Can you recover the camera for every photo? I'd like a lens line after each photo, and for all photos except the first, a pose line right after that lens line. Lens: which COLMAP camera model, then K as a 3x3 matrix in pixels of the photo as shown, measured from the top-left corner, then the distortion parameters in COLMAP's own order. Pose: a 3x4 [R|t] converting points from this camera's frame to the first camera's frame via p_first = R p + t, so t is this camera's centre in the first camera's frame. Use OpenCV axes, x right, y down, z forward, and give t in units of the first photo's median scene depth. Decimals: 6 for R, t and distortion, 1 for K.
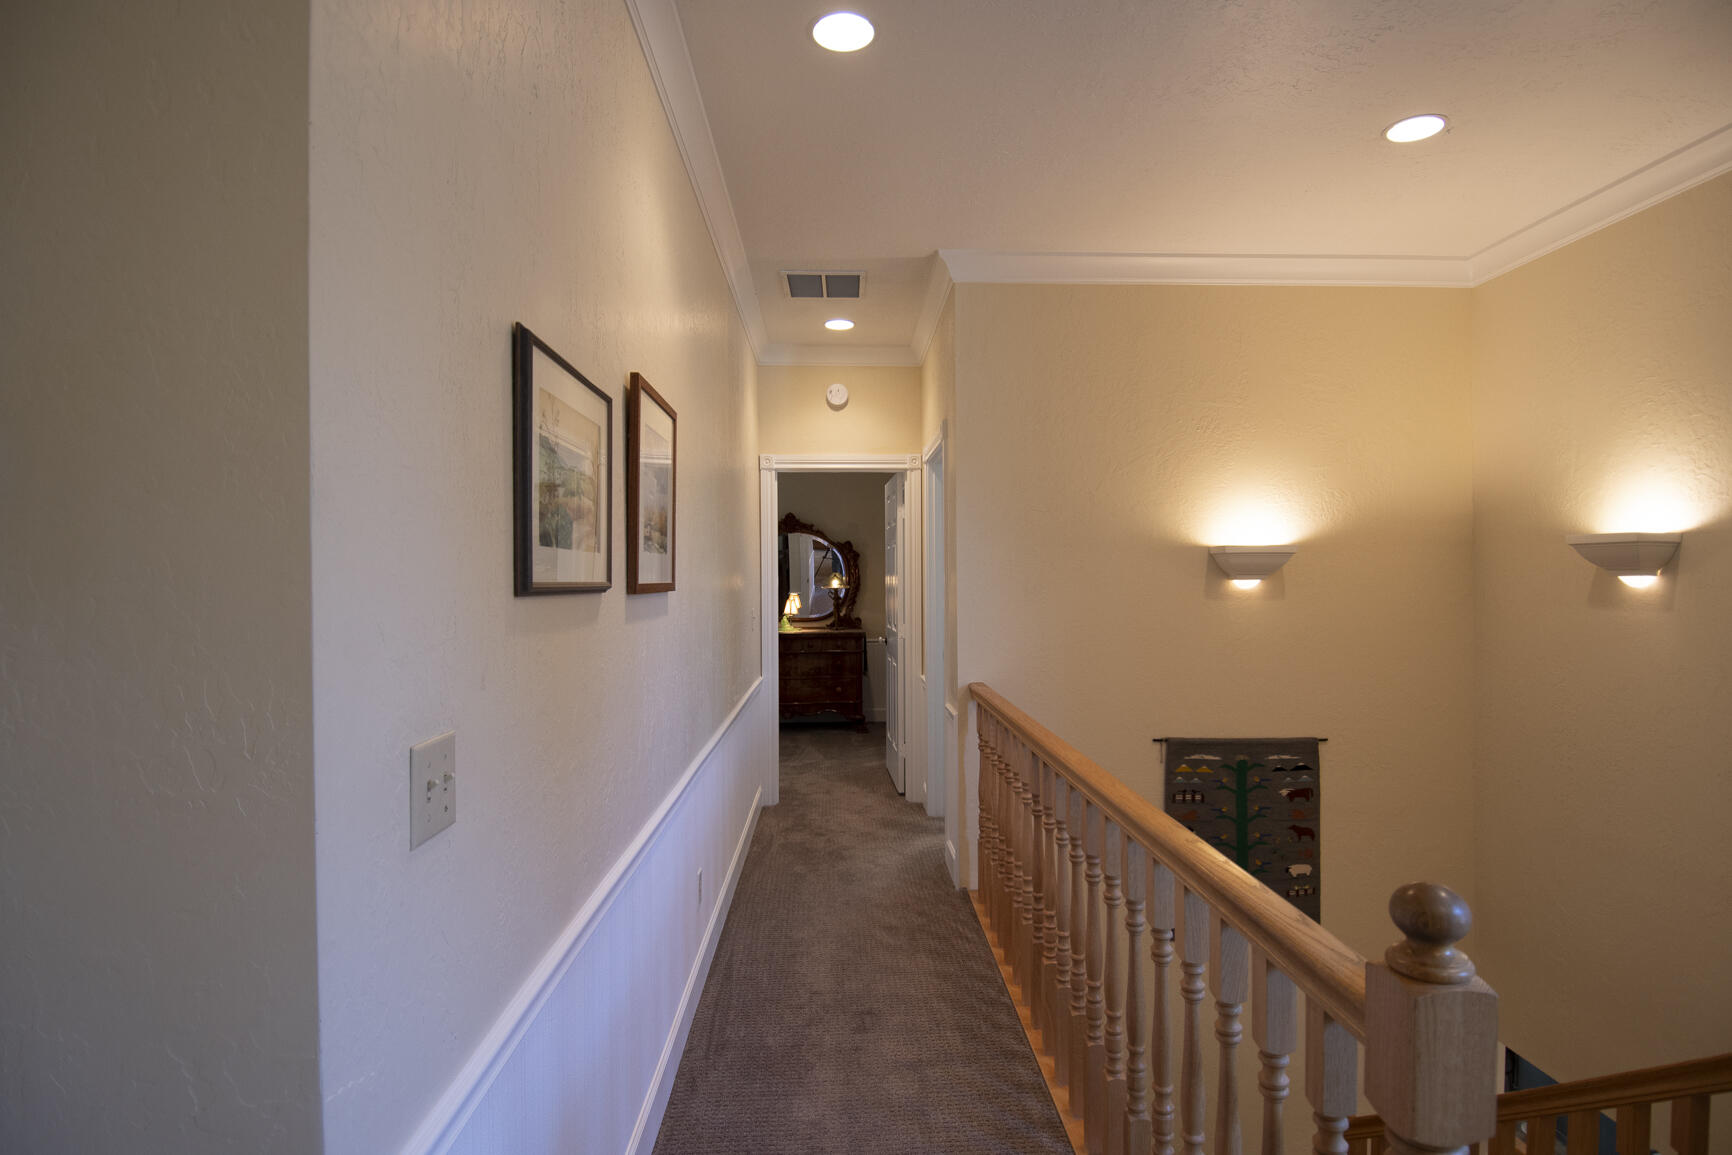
lens RADIAL K [[893.2, 0, 865.4], [0, 893.2, 581.2], [0, 0, 1]] dist [0.012093, -0.012498]
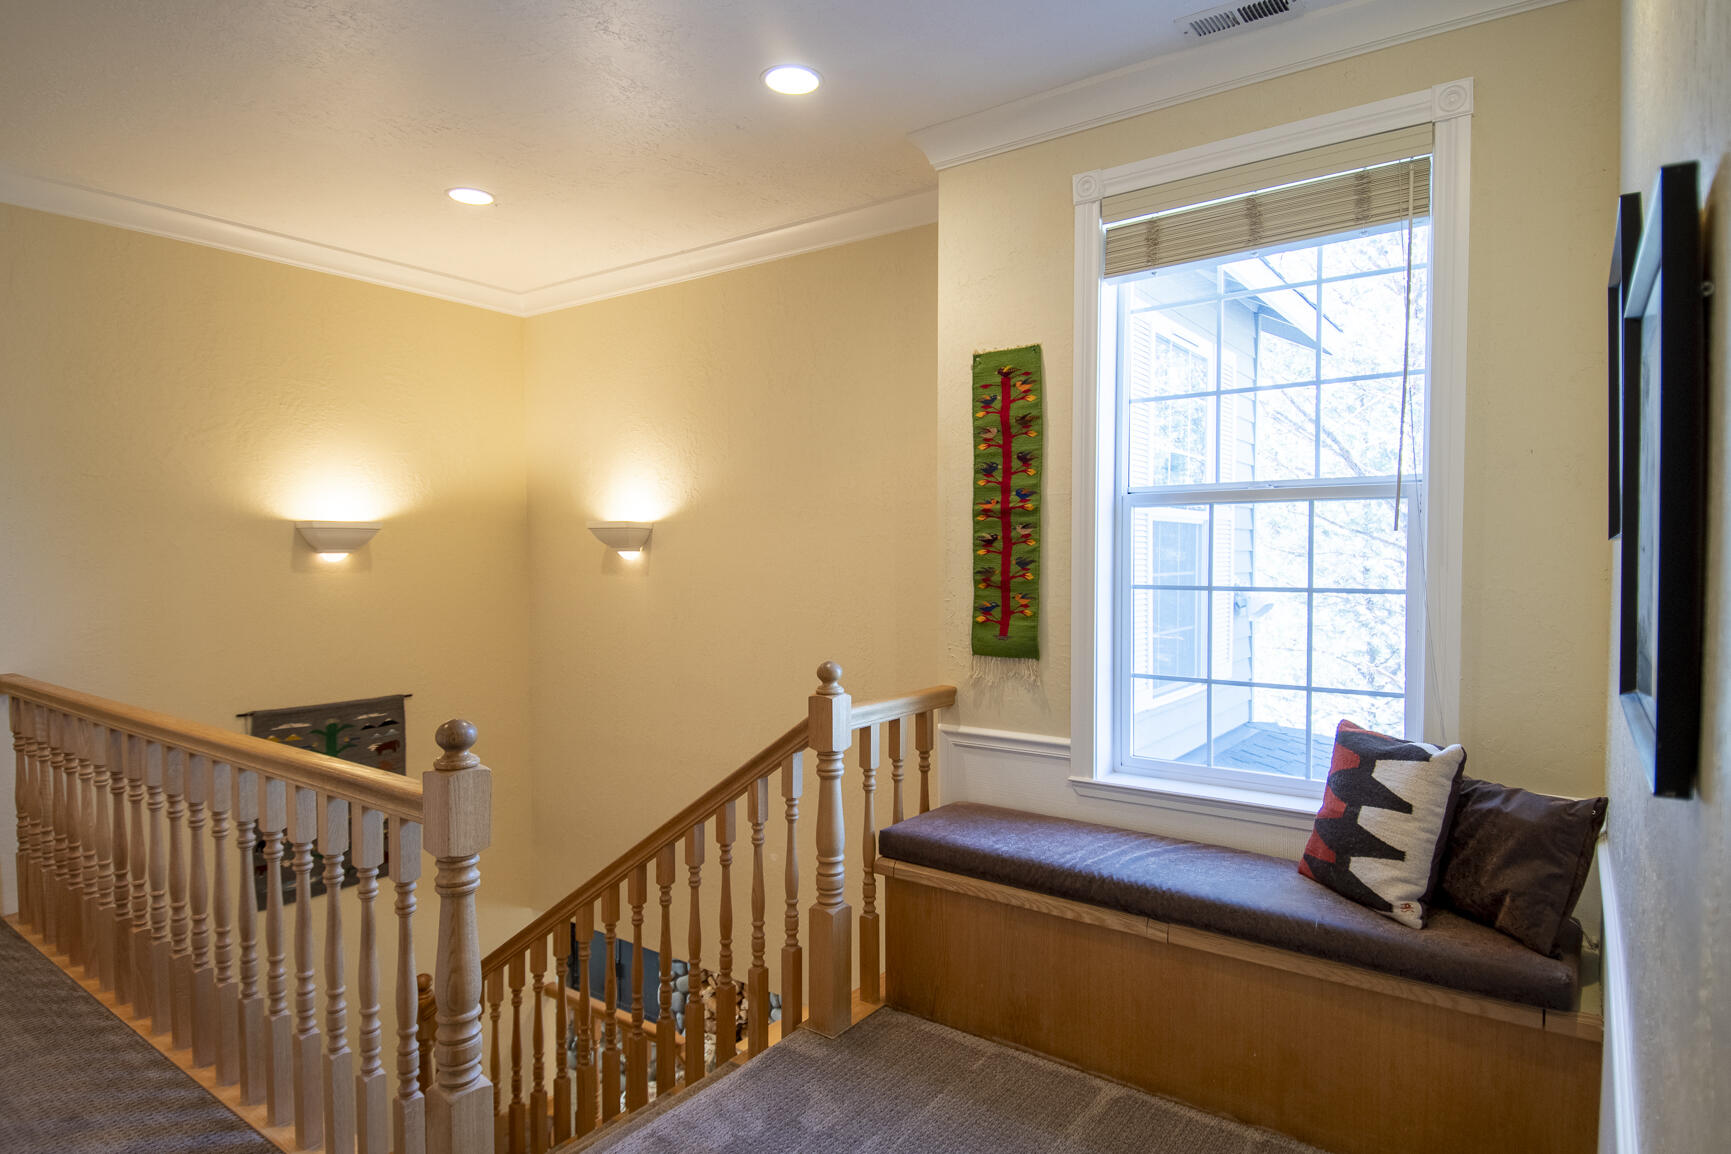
lens RADIAL K [[968.6, 0, 880.7], [0, 968.6, 579.0], [0, 0, 1]] dist [0.012547, -0.020773]
pose [[0.604188, -0.018206, 0.796634, -0.121919], [0.002356, 0.999775, 0.021062, 0.006806], [-0.796838, -0.010849, 0.604095, -0.258702]]
